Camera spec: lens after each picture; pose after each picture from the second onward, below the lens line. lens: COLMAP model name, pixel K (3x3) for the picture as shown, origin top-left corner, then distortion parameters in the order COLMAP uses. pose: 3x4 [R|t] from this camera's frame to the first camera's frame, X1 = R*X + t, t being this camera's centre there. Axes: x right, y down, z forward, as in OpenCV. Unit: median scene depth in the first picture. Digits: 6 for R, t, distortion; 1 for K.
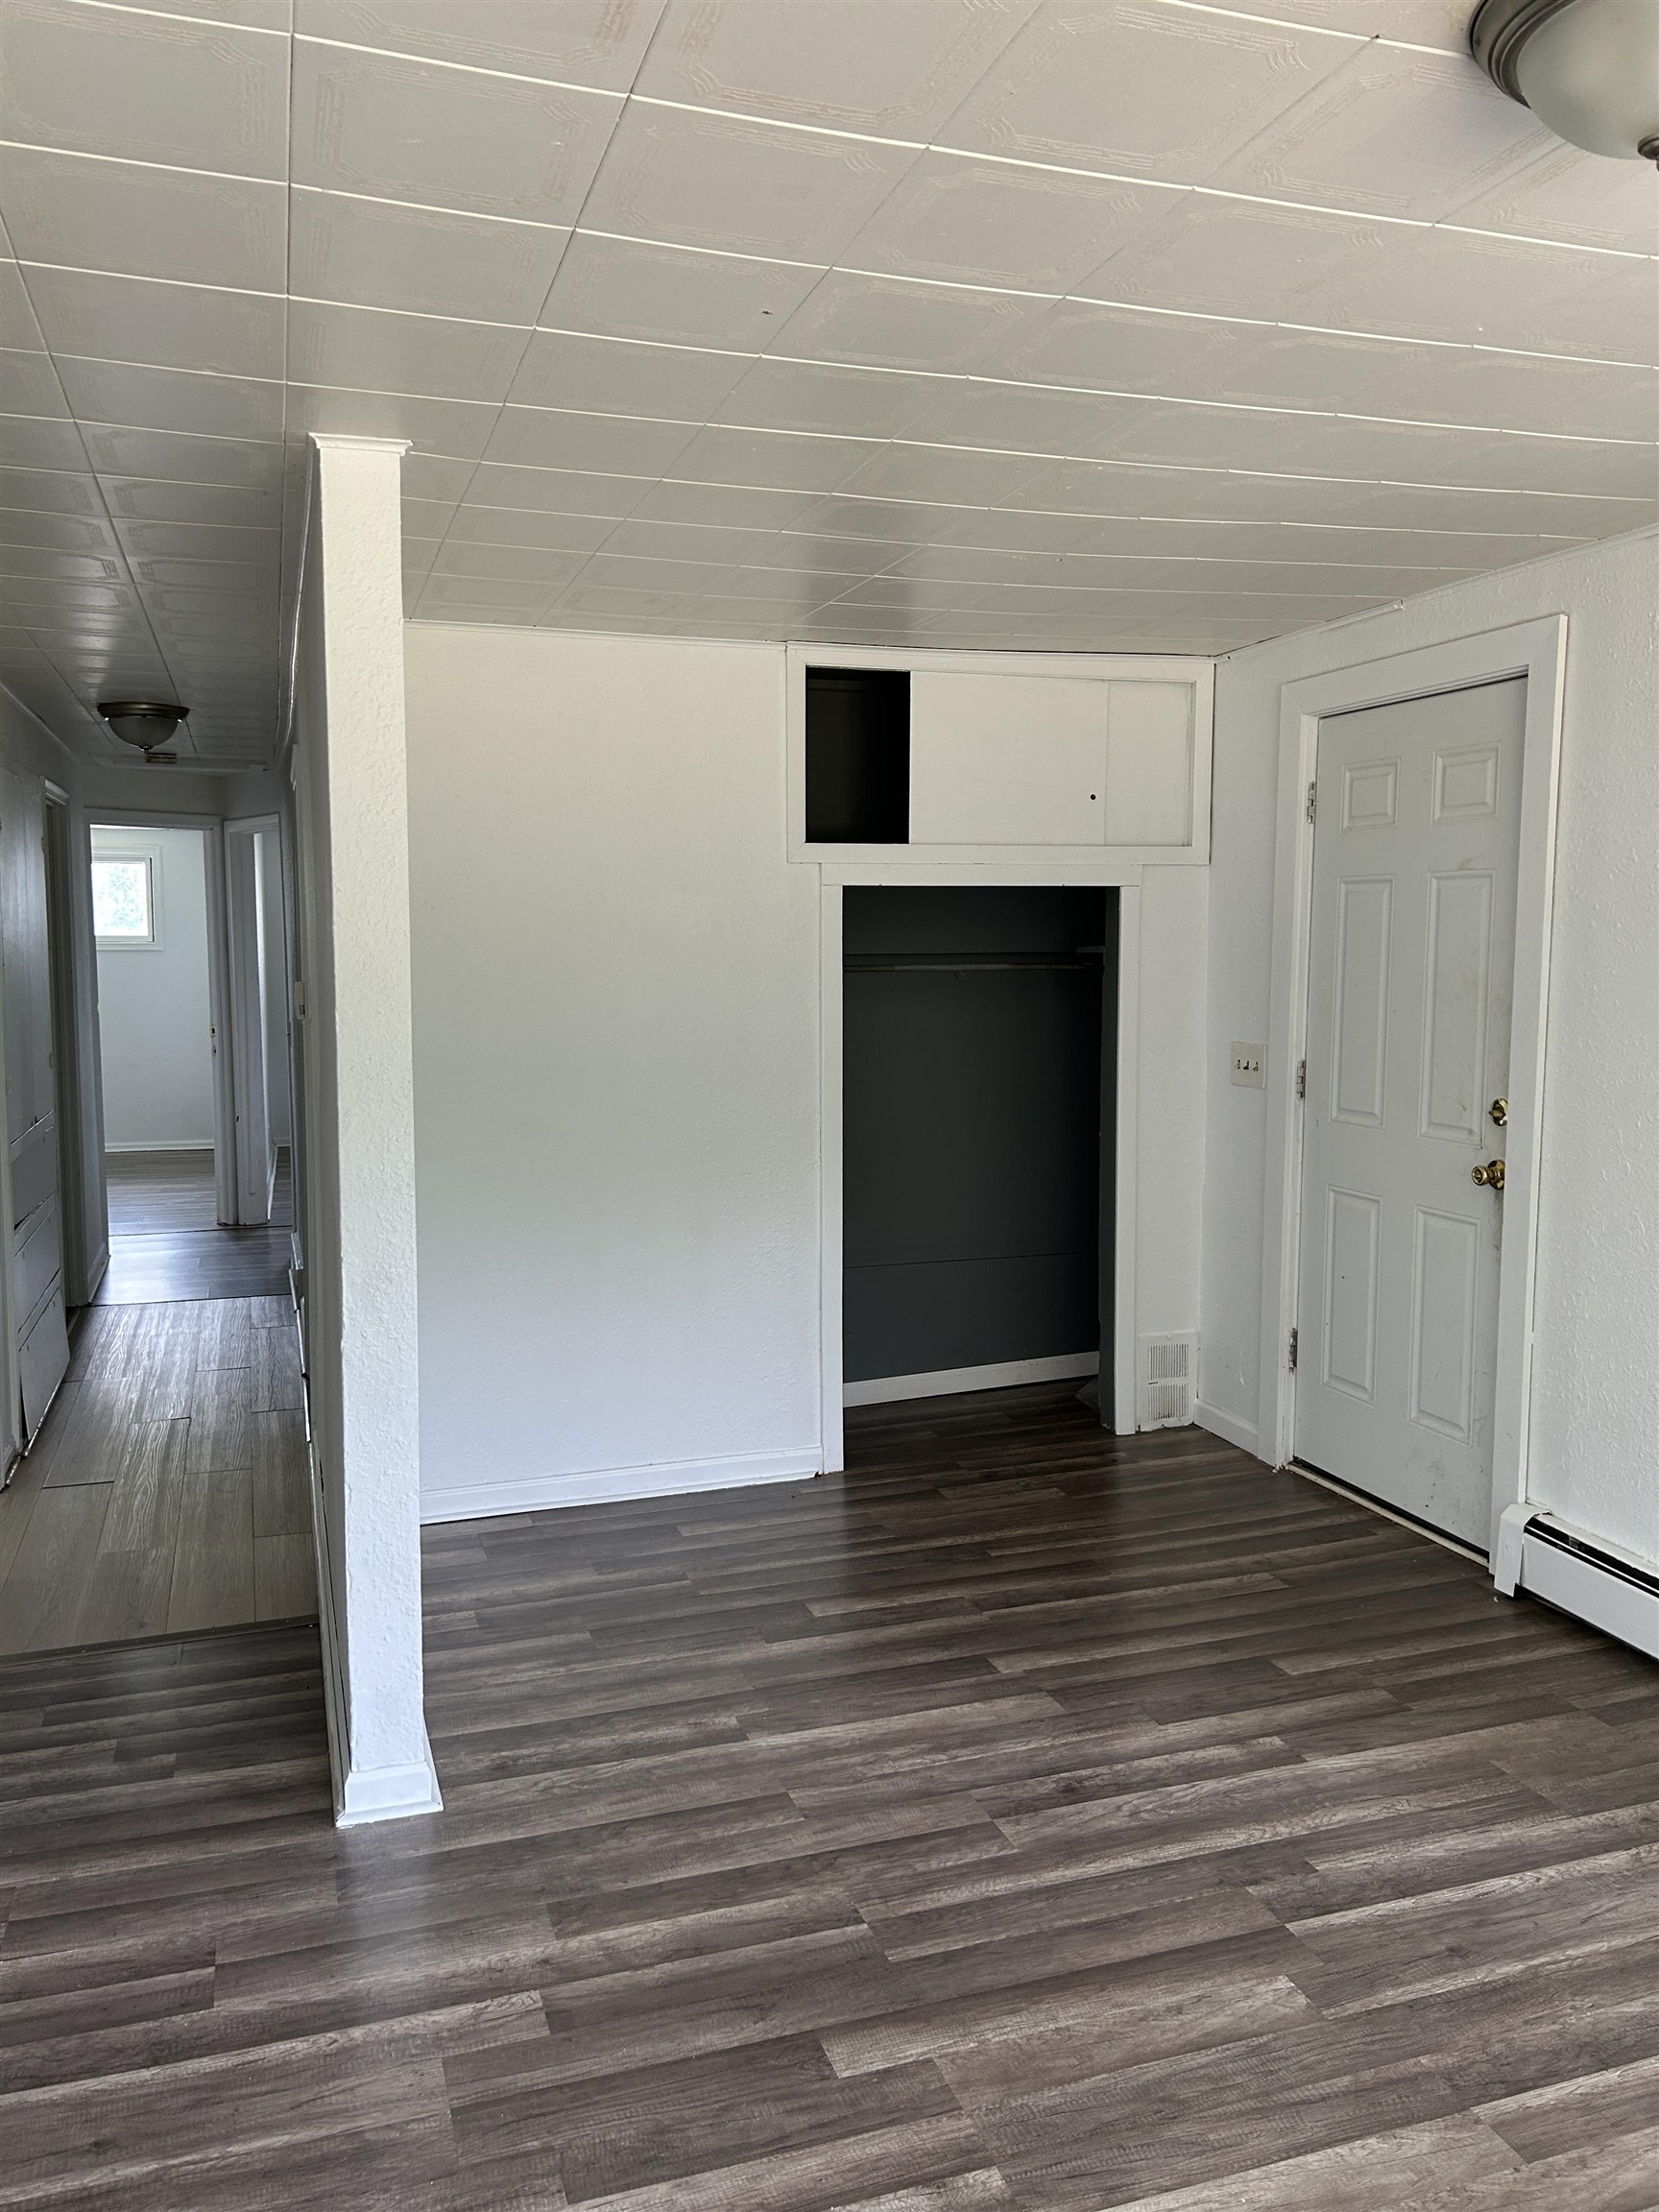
lens RADIAL K [[1659.5, 0, 829.5], [0, 1659.5, 1106.0], [0, 0, 1]] dist [0.009868, 0.000854]
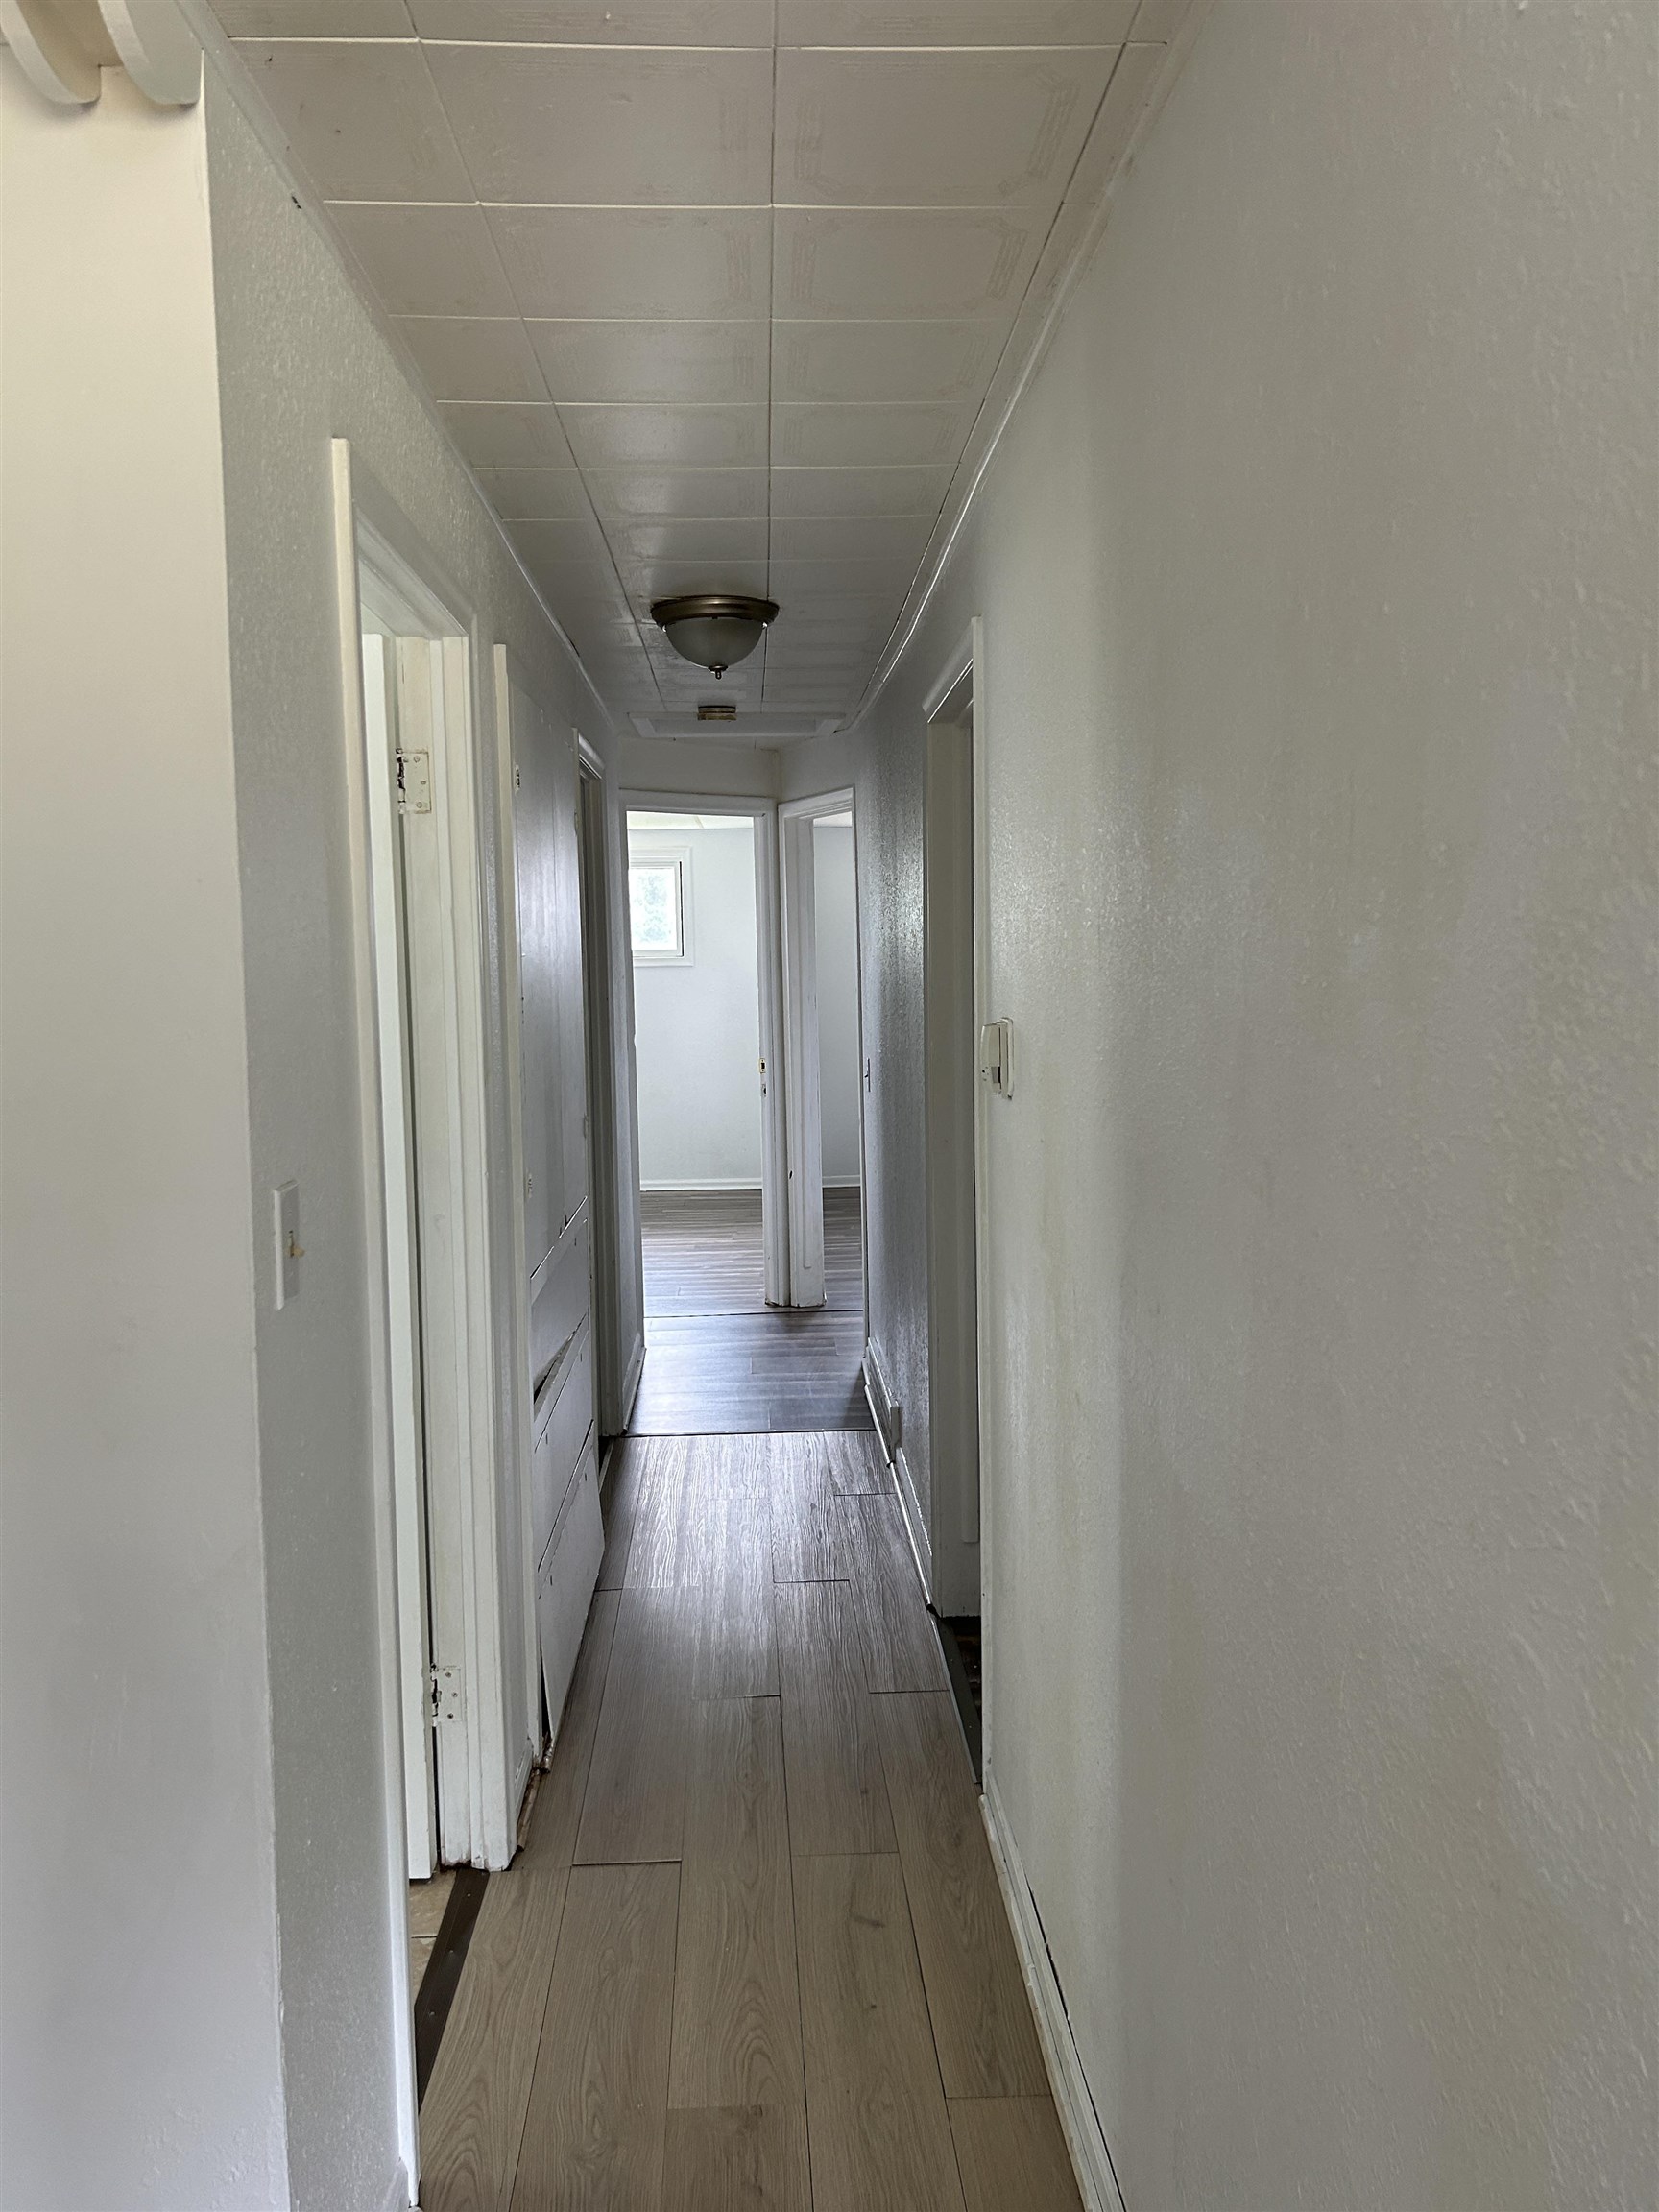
lens RADIAL K [[1642.5, 0, 829.5], [0, 1642.5, 1106.0], [0, 0, 1]] dist [0.002507, 0.000056]
pose [[0.960165, 0.005273, -0.279384, -0.148255], [-0.005563, 0.999984, -0.000247, -0.032251], [0.279379, 0.001791, 0.960179, 0.308278]]
